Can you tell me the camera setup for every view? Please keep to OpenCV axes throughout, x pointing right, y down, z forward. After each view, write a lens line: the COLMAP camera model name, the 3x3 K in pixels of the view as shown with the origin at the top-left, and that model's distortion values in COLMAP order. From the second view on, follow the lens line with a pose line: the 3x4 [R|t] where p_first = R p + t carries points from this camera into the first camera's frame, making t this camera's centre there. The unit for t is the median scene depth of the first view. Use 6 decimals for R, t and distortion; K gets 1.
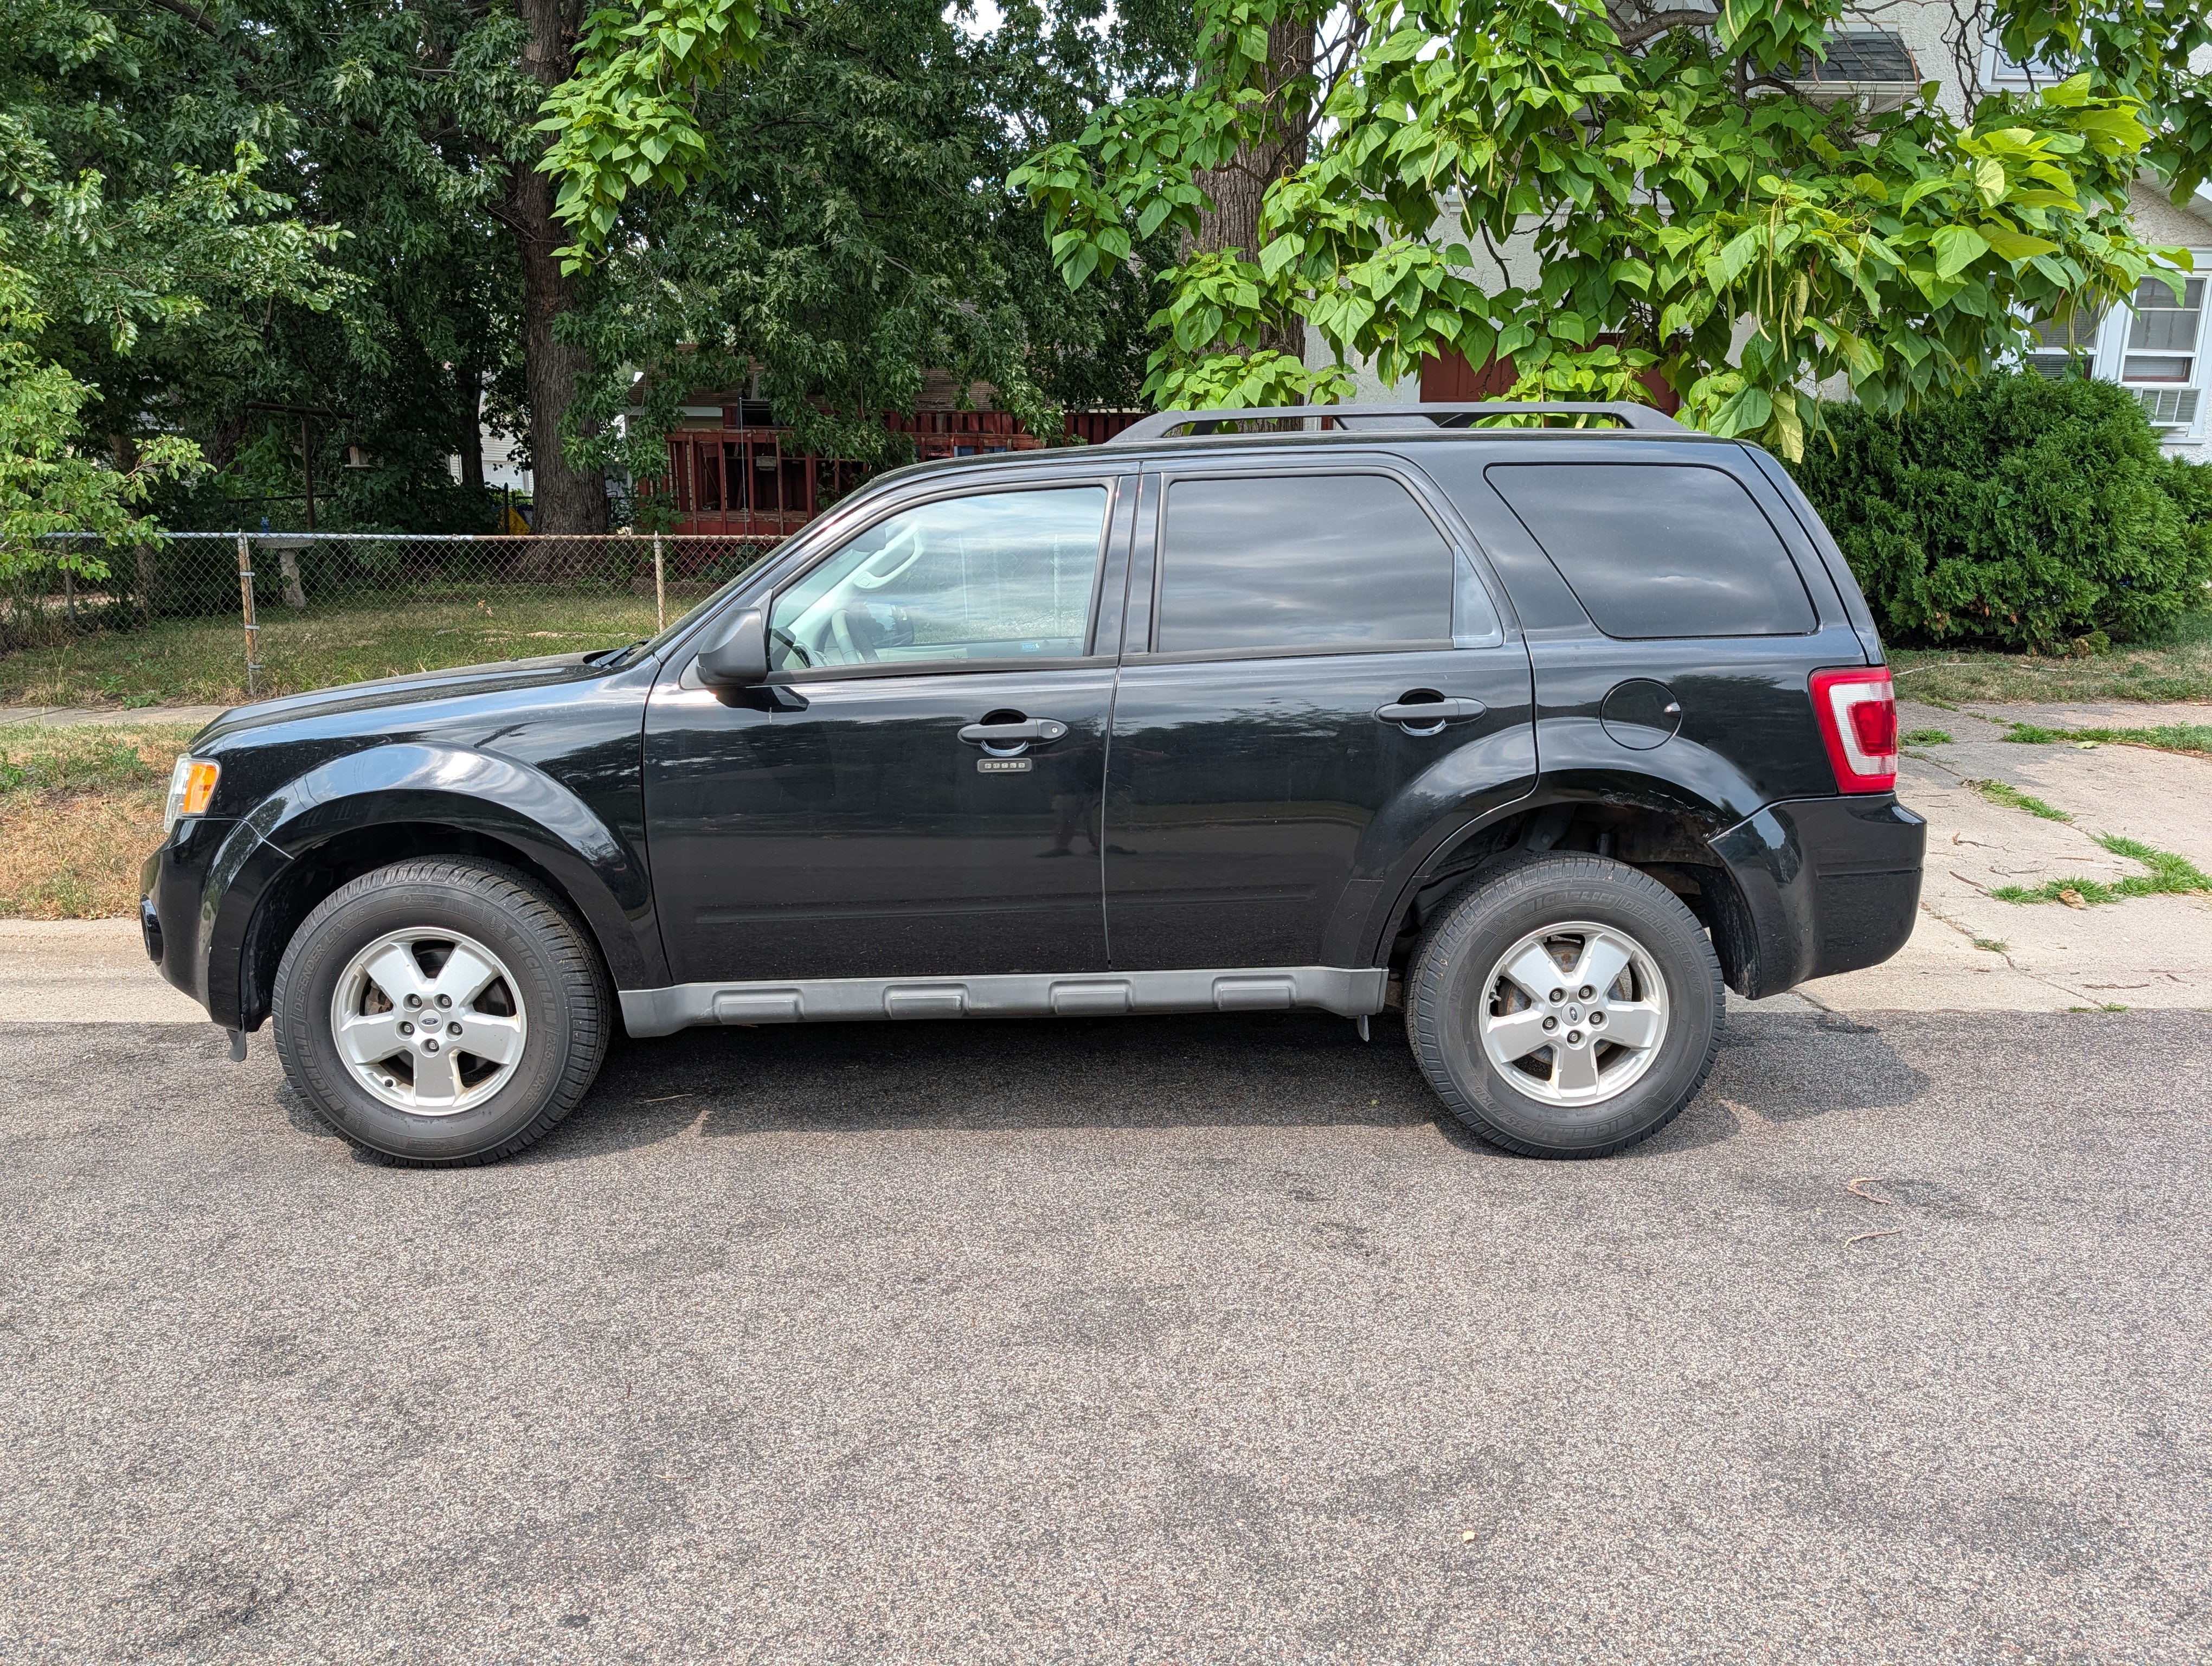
lens RADIAL K [[1617.9, 0, 1111.1], [0, 1617.9, 830.3], [0, 0, 1]] dist [0.000517, 0.004257]
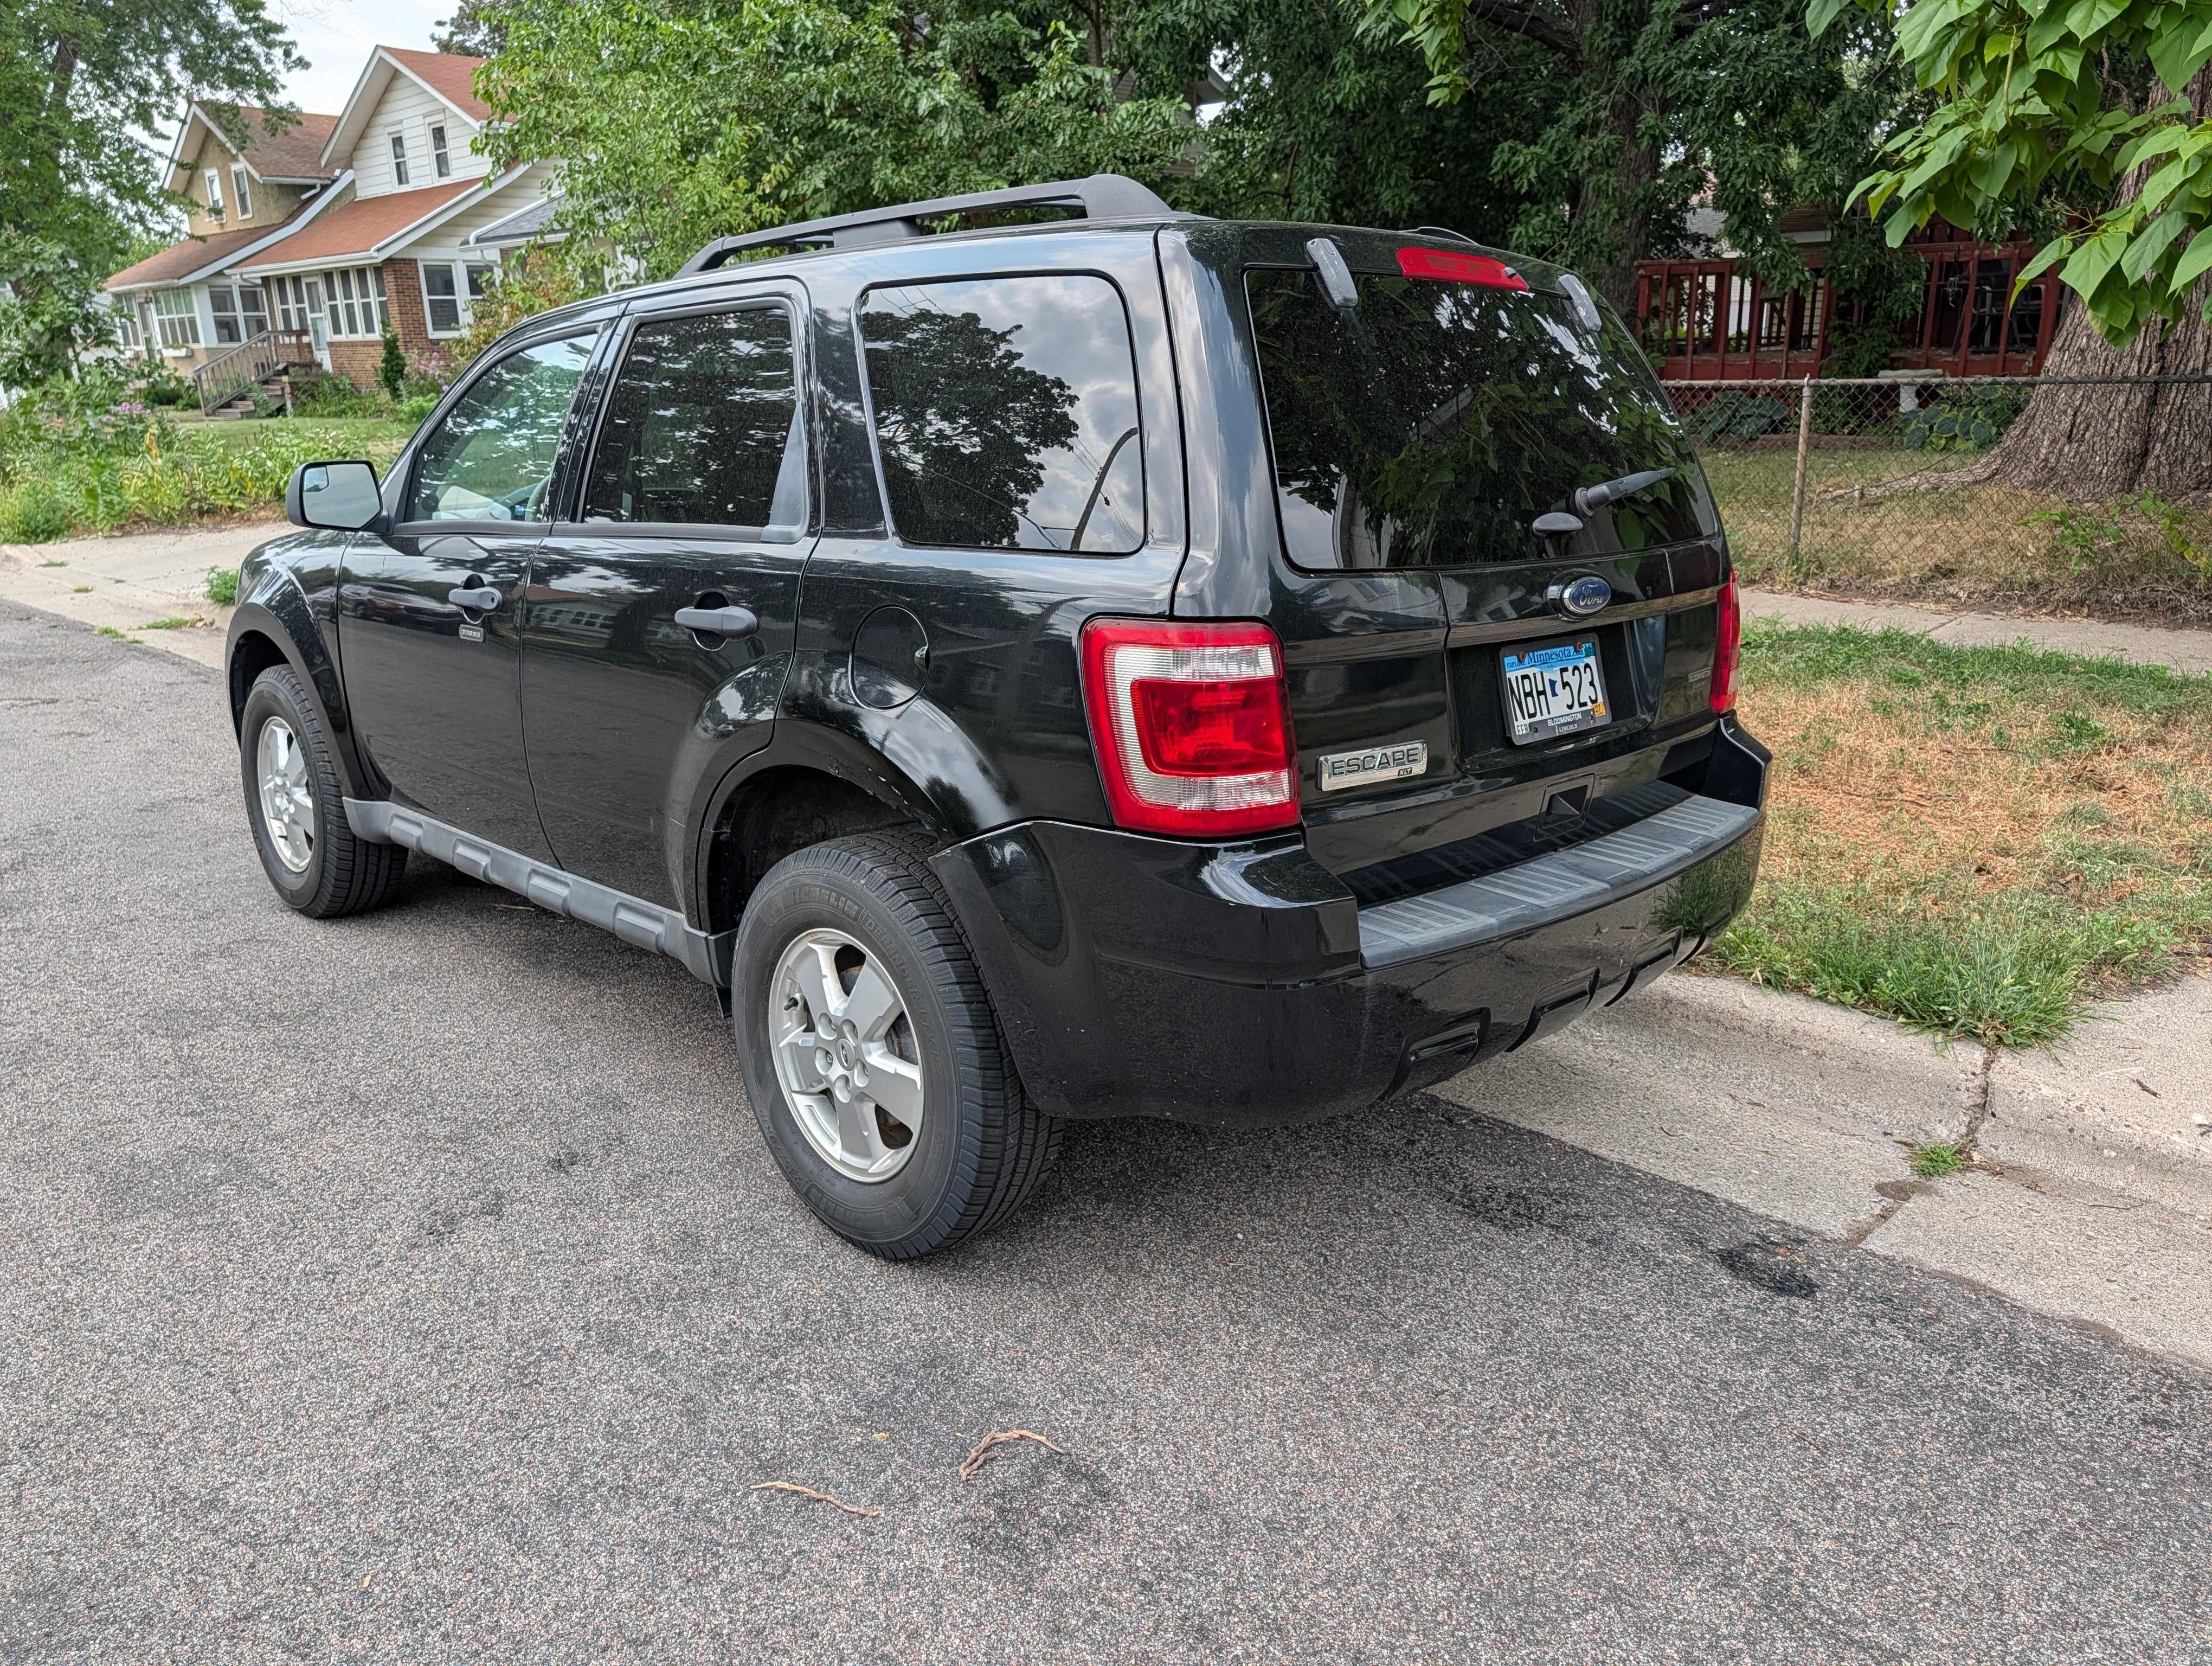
lens RADIAL K [[1617.9, 0, 1097.2], [0, 1617.9, 837.7], [0, 0, 1]] dist [0.000517, 0.004257]
pose [[0.691350, 0.192243, -0.696475, 0.869048], [-0.125220, 0.981246, 0.146547, -0.106116], [0.711586, -0.014103, 0.702457, 0.579395]]
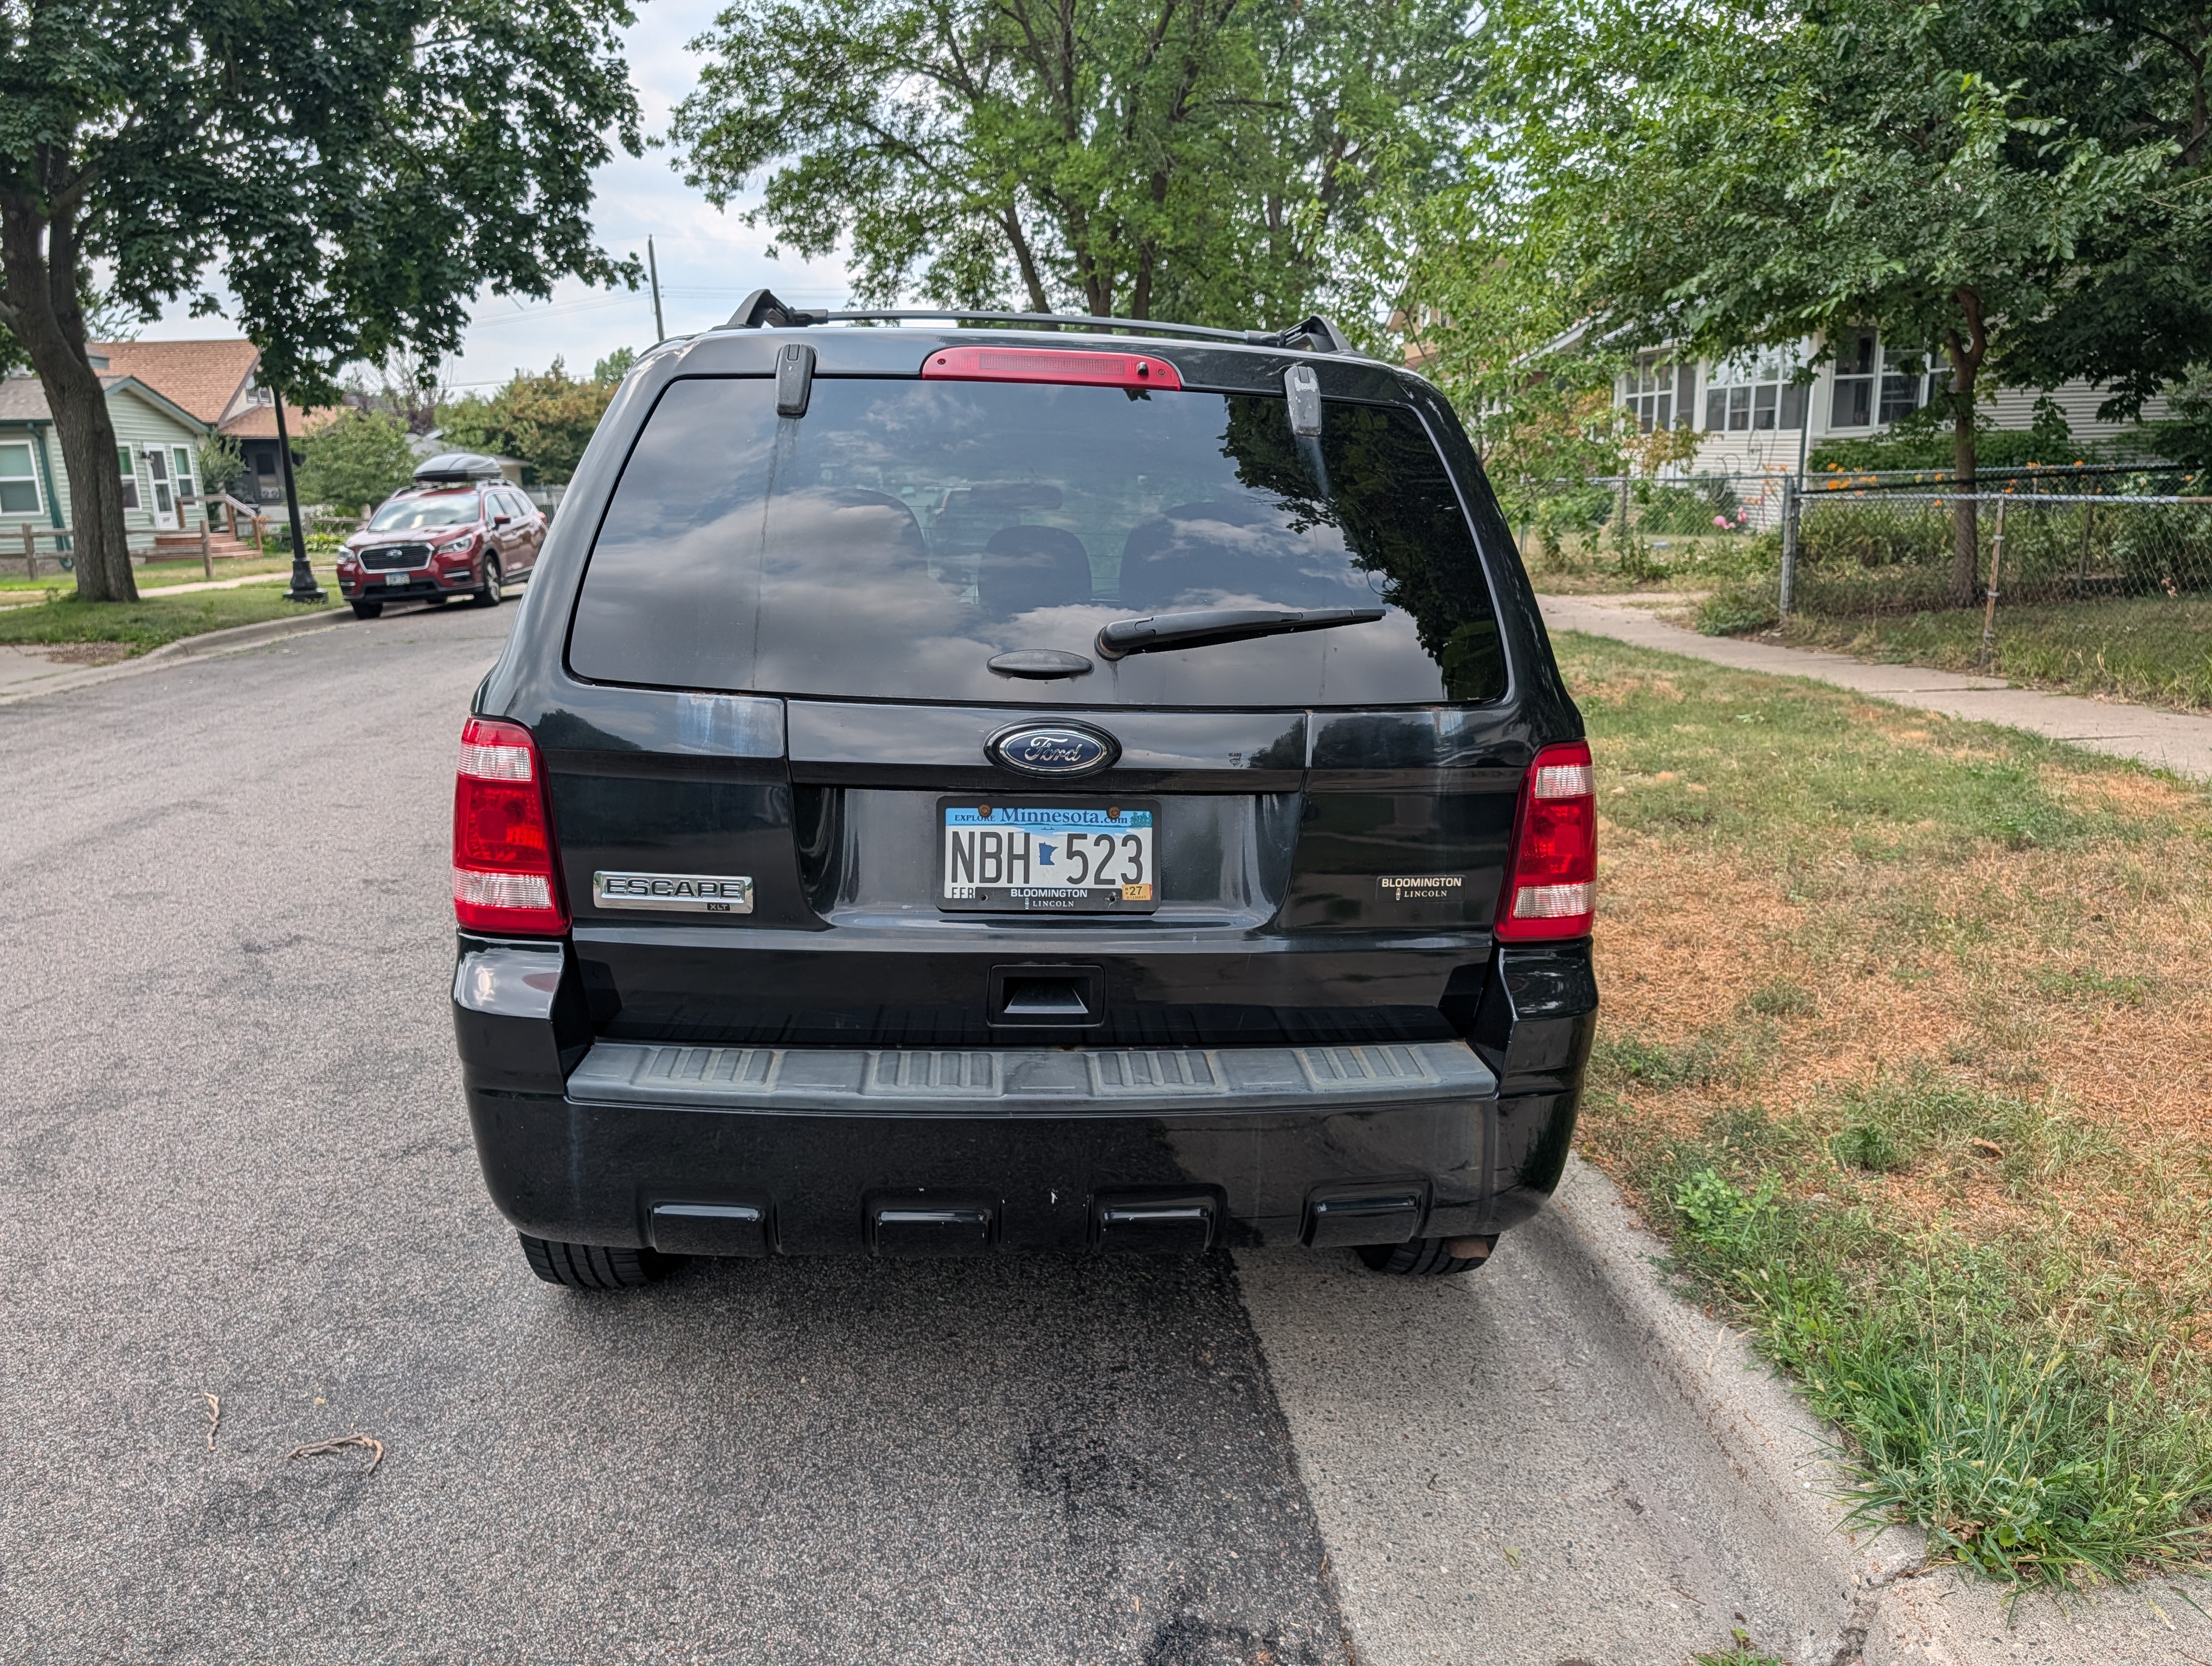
lens RADIAL K [[1617.9, 0, 1102.2], [0, 1617.9, 825.8], [0, 0, 1]] dist [0.000517, 0.004257]
pose [[0.073029, 0.208088, -0.975380, 1.083751], [-0.189417, 0.963085, 0.191282, -0.219829], [0.979177, 0.170785, 0.109749, 1.170124]]
